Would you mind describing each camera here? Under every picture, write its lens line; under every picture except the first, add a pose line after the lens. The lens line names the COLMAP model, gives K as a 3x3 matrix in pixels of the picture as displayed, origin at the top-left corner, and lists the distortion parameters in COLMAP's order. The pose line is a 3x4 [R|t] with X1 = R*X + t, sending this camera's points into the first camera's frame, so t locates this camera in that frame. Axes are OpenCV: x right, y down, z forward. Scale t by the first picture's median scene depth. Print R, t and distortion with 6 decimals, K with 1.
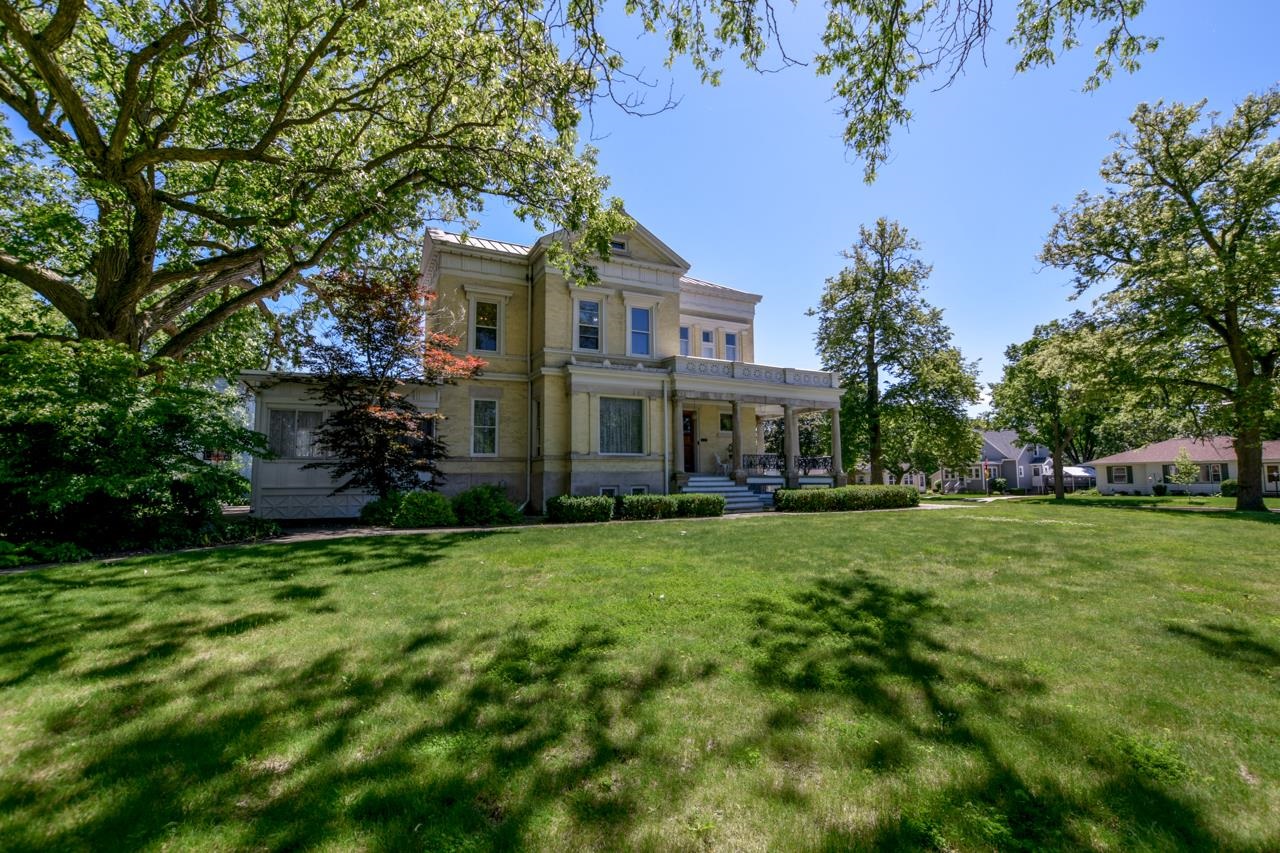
lens RADIAL K [[564.1, 0, 645.6], [0, 564.1, 425.4], [0, 0, 1]] dist [-0.036227, 0.005501]
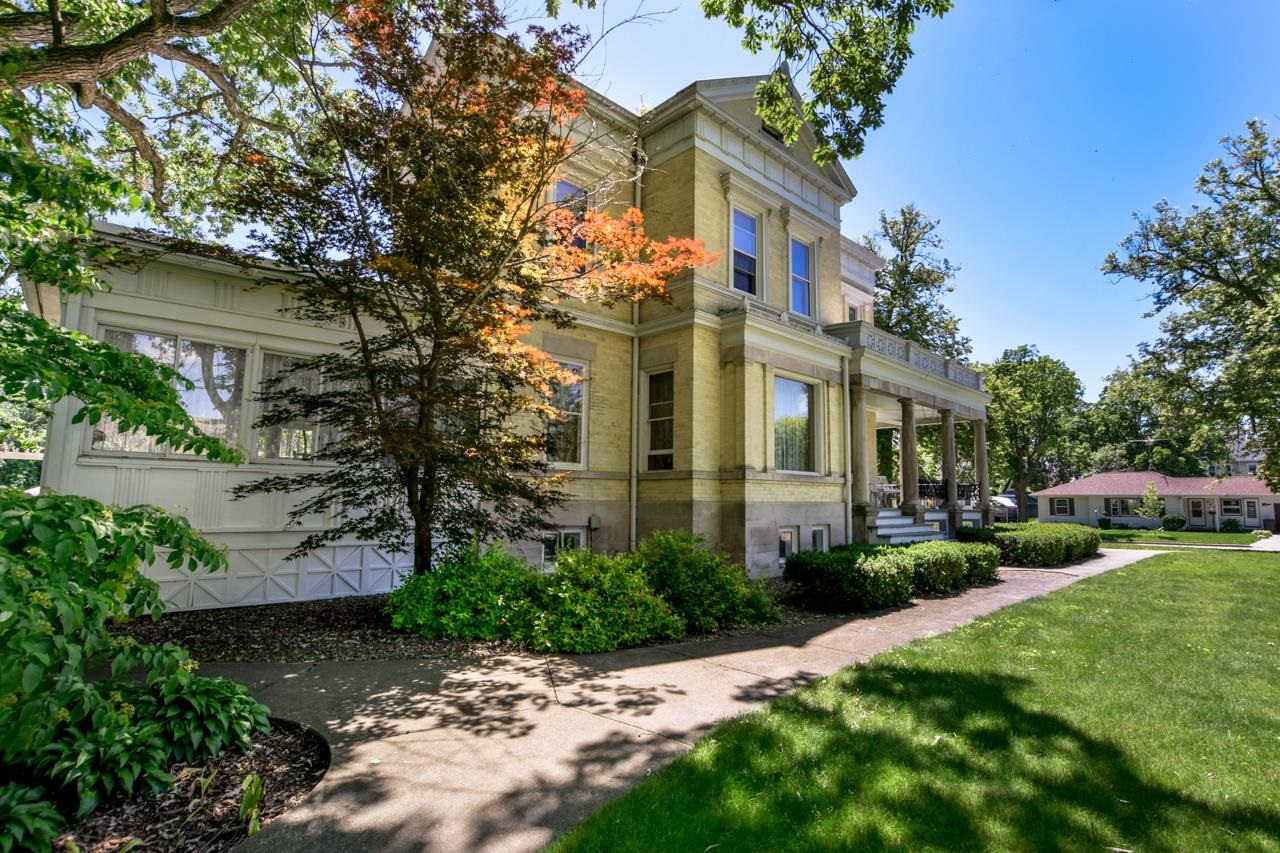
lens RADIAL K [[624.2, 0, 701.6], [0, 624.2, 425.1], [0, 0, 1]] dist [-0.001596, -0.000743]
pose [[0.940499, 0.056542, 0.335058, -0.258511], [-0.048487, 0.998299, -0.032365, 0.019515], [-0.336319, 0.014193, 0.941641, 0.292141]]
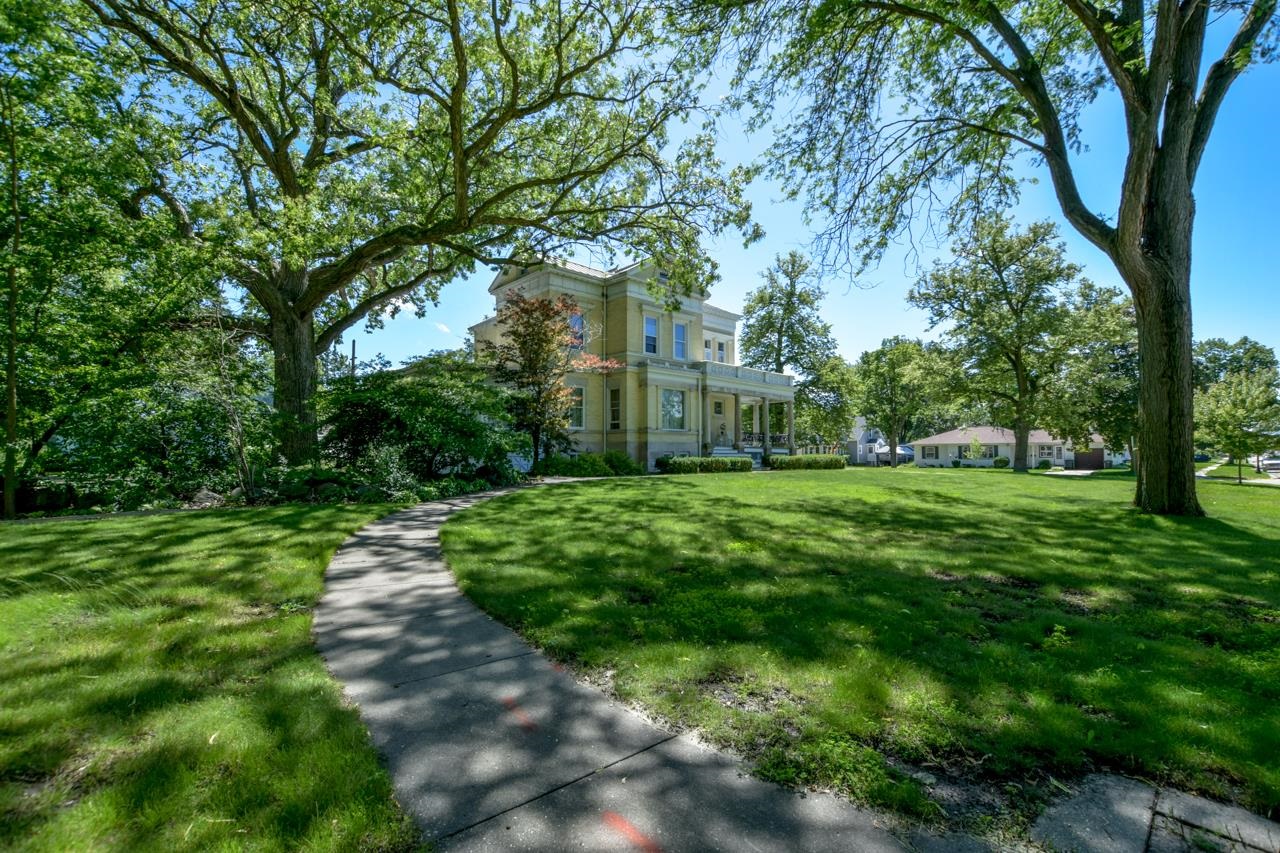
lens RADIAL K [[564.1, 0, 645.6], [0, 564.1, 425.4], [0, 0, 1]] dist [-0.036227, 0.005501]
pose [[0.961989, 0.025340, 0.271908, -0.352937], [-0.037207, 0.998563, 0.038576, -0.008204], [-0.270540, -0.047227, 0.961550, -0.243366]]
